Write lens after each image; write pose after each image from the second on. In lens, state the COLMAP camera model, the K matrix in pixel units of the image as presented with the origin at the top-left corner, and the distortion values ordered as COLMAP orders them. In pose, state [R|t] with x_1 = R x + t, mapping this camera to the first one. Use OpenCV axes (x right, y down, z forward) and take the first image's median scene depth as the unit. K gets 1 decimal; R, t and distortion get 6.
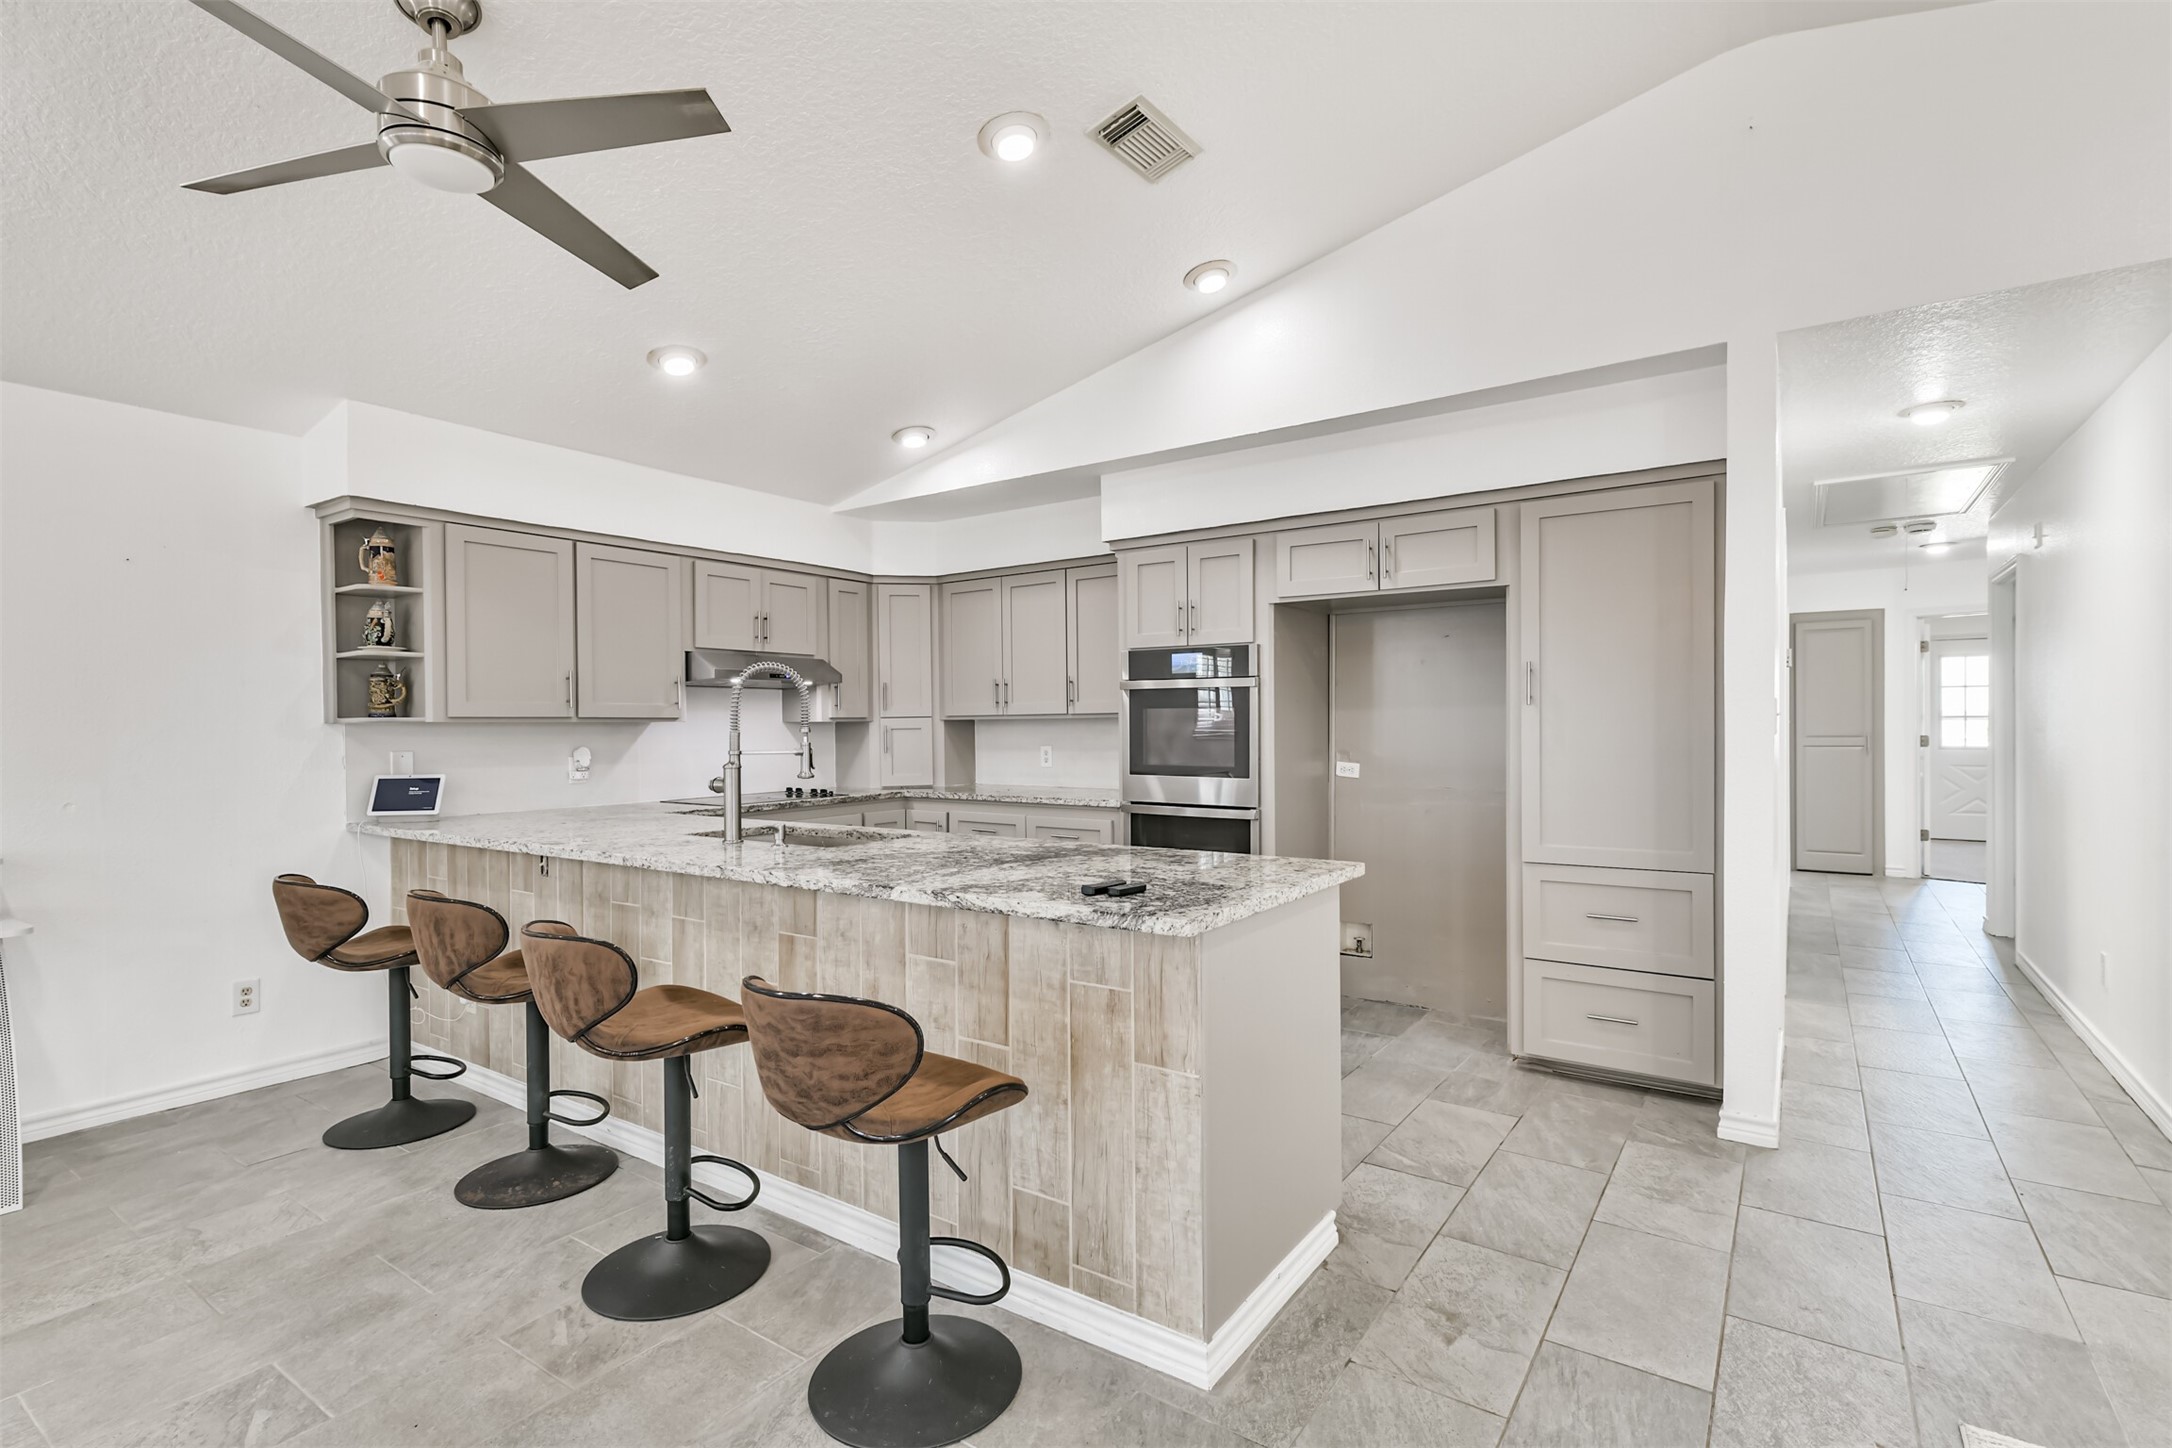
lens RADIAL K [[1035.1, 0, 1065.5], [0, 1035.1, 731.5], [0, 0, 1]] dist [0.000208, -0.000055]
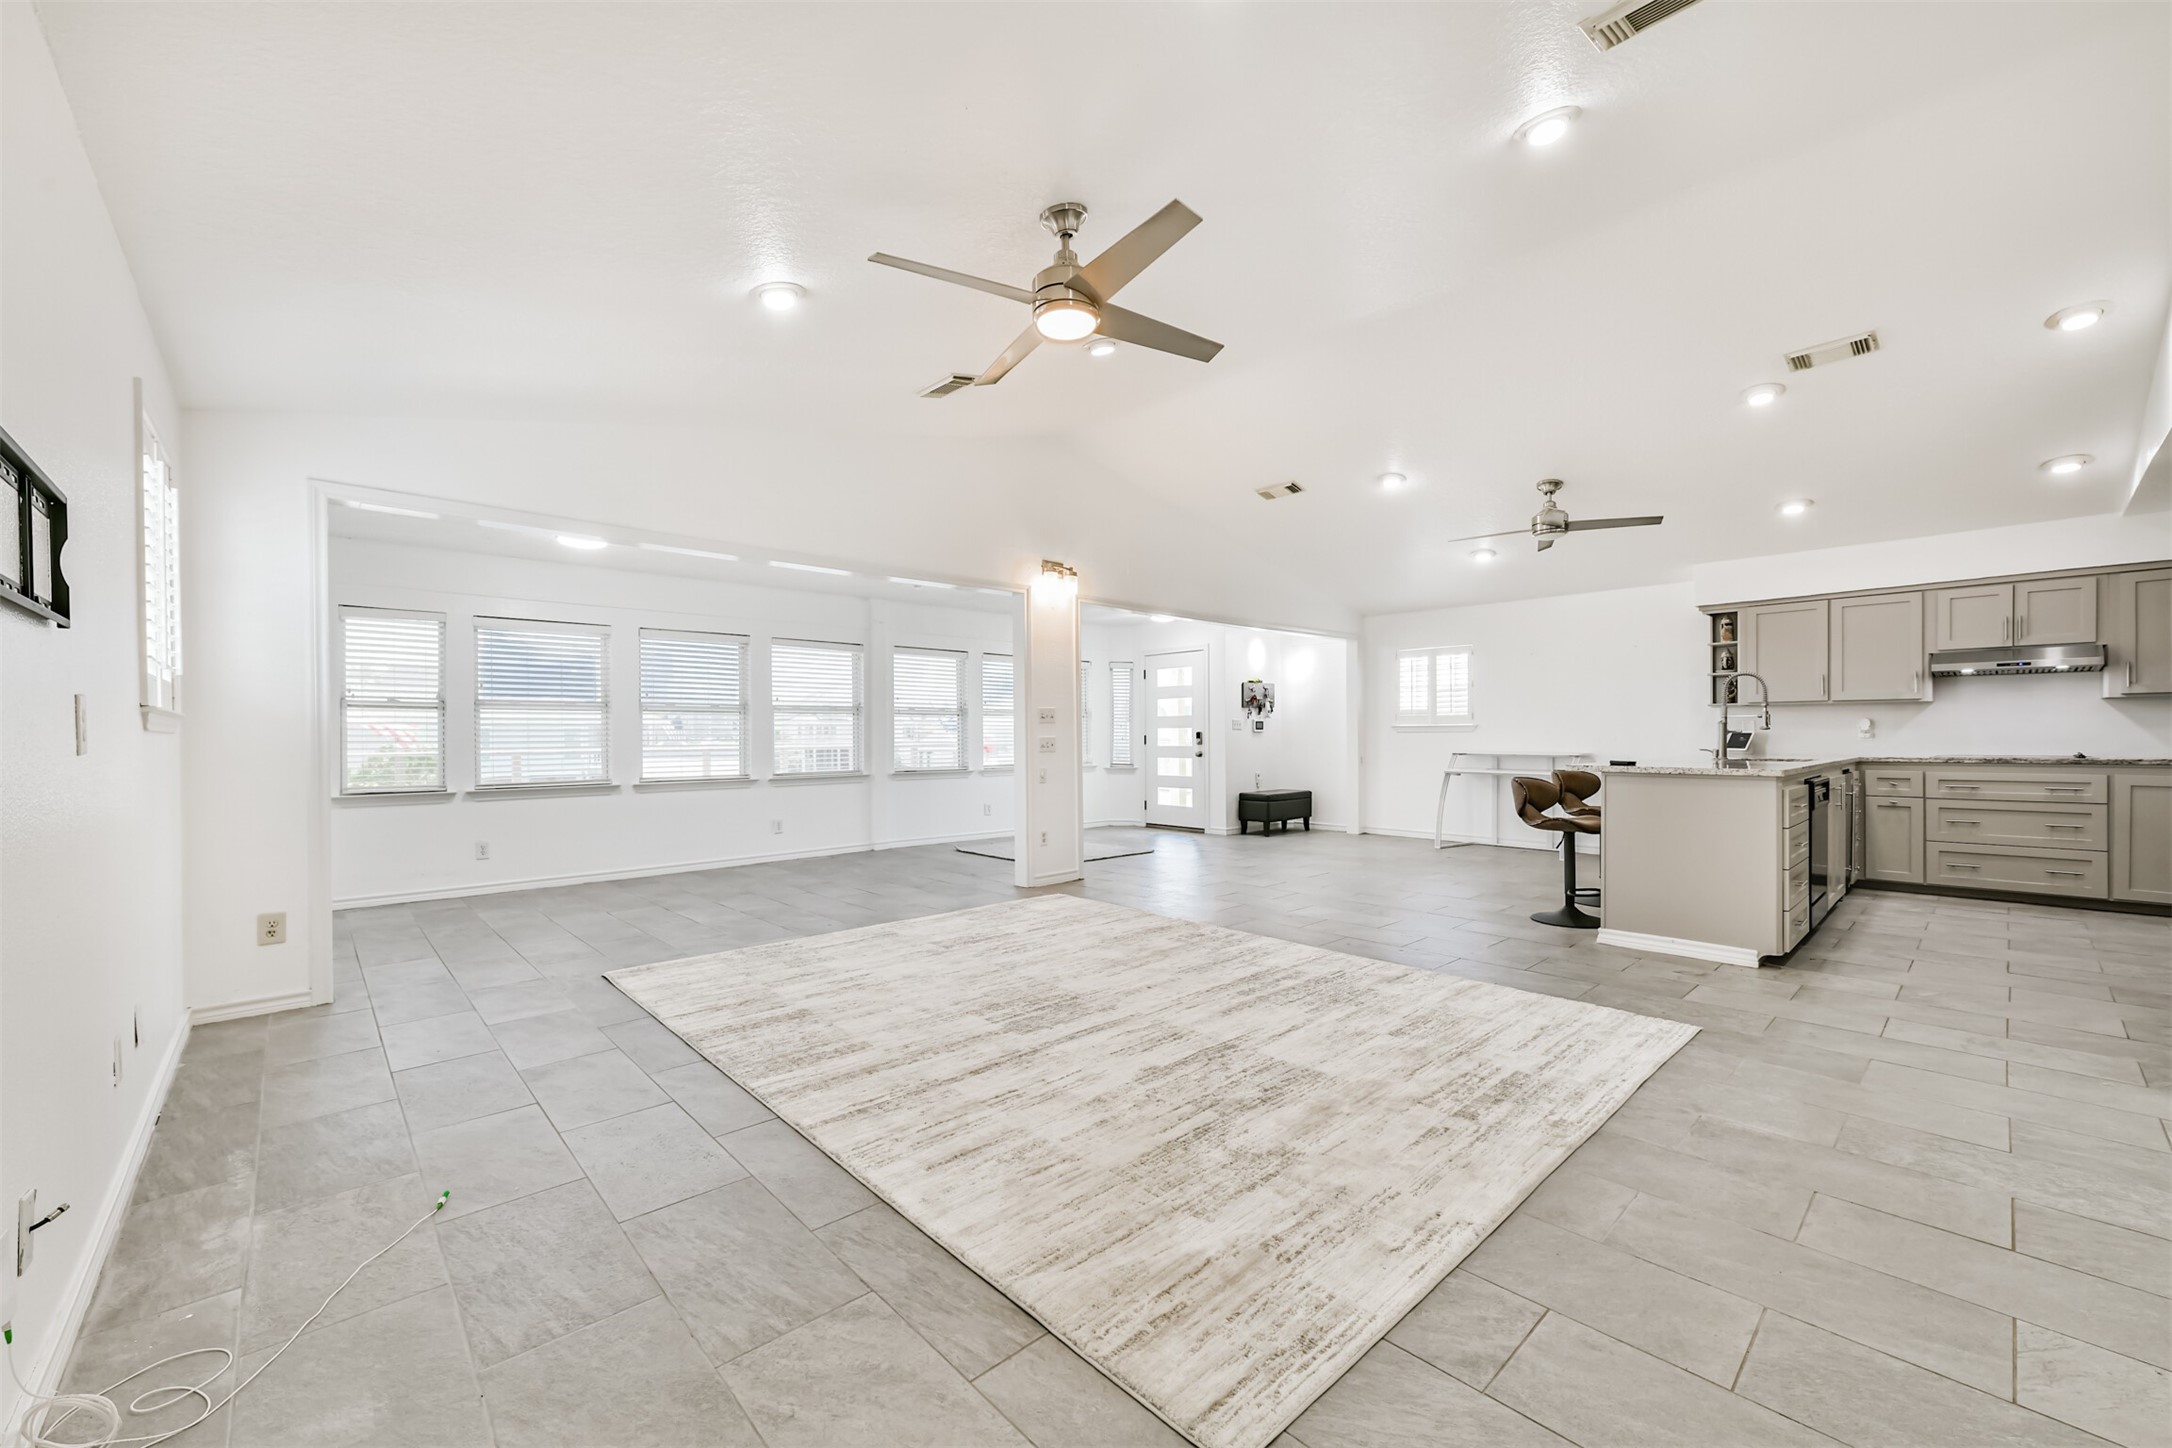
lens RADIAL K [[853.9, 0, 1088.3], [0, 853.9, 738.7], [0, 0, 1]] dist [0.000174, 0.000159]
pose [[-0.202586, 0.013150, -0.979176, 1.195738], [-0.001273, 0.999905, 0.013691, 0.032530], [0.979264, 0.004020, -0.202550, 0.067831]]
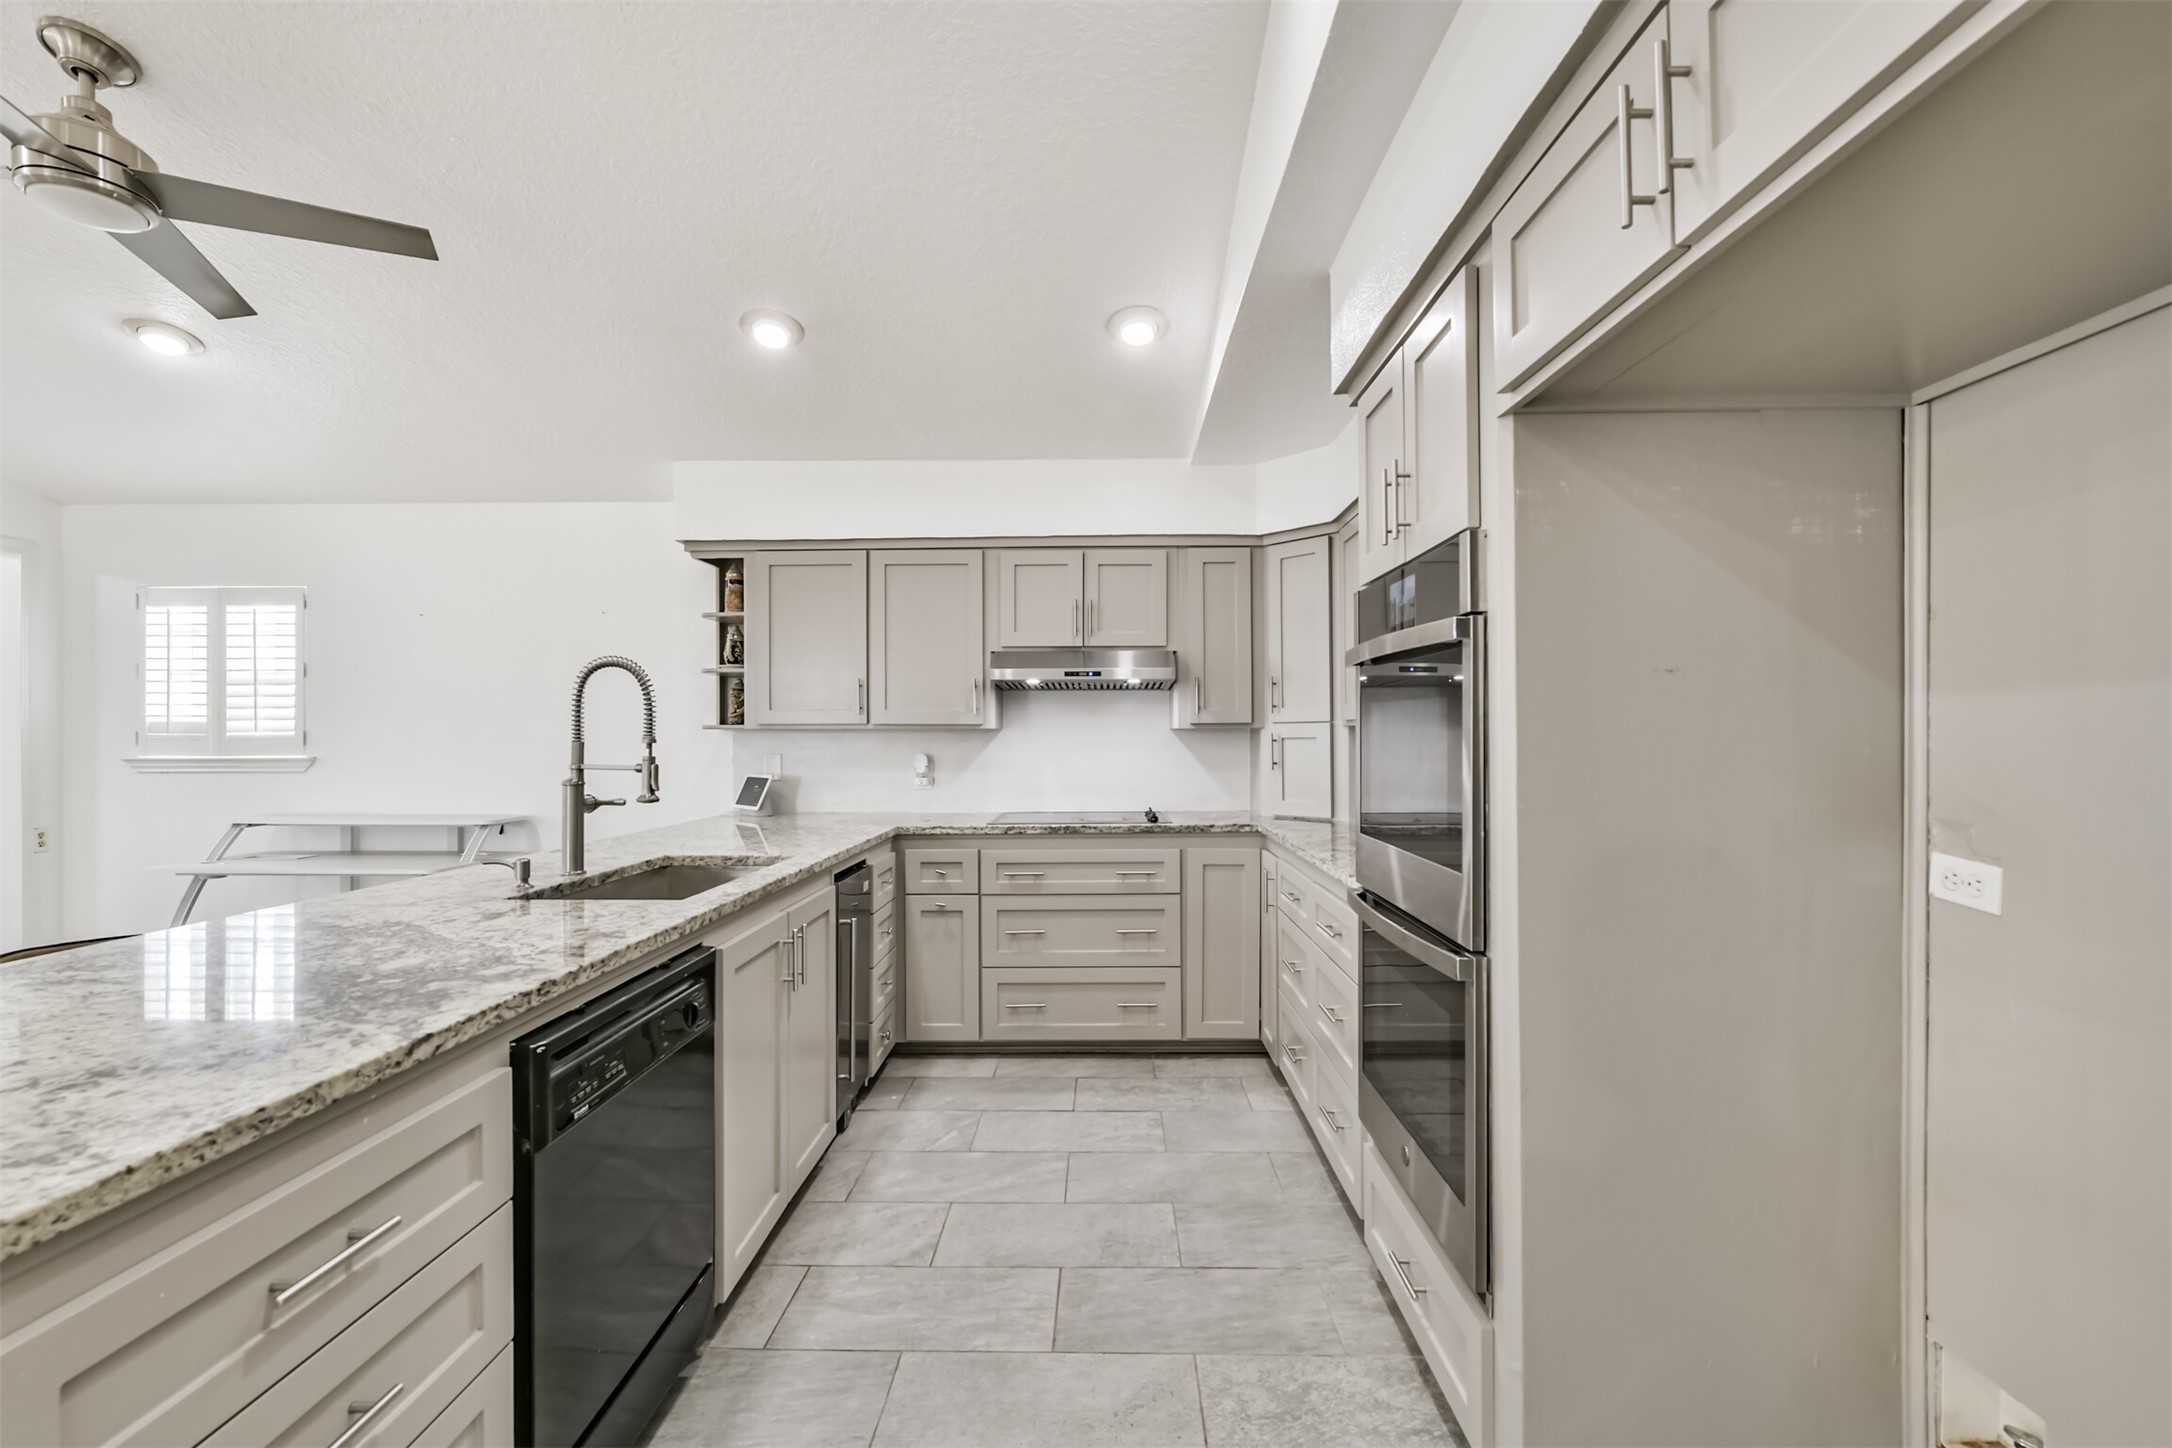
lens RADIAL K [[912.6, 0, 1086.0], [0, 912.6, 724.0], [0, 0, 1]] dist [-0.001245, -0.000281]
pose [[0.562329, -0.002777, -0.826909, 0.384437], [-0.007779, 0.999932, -0.008648, -0.007841], [0.826877, 0.011295, 0.562269, 0.676562]]
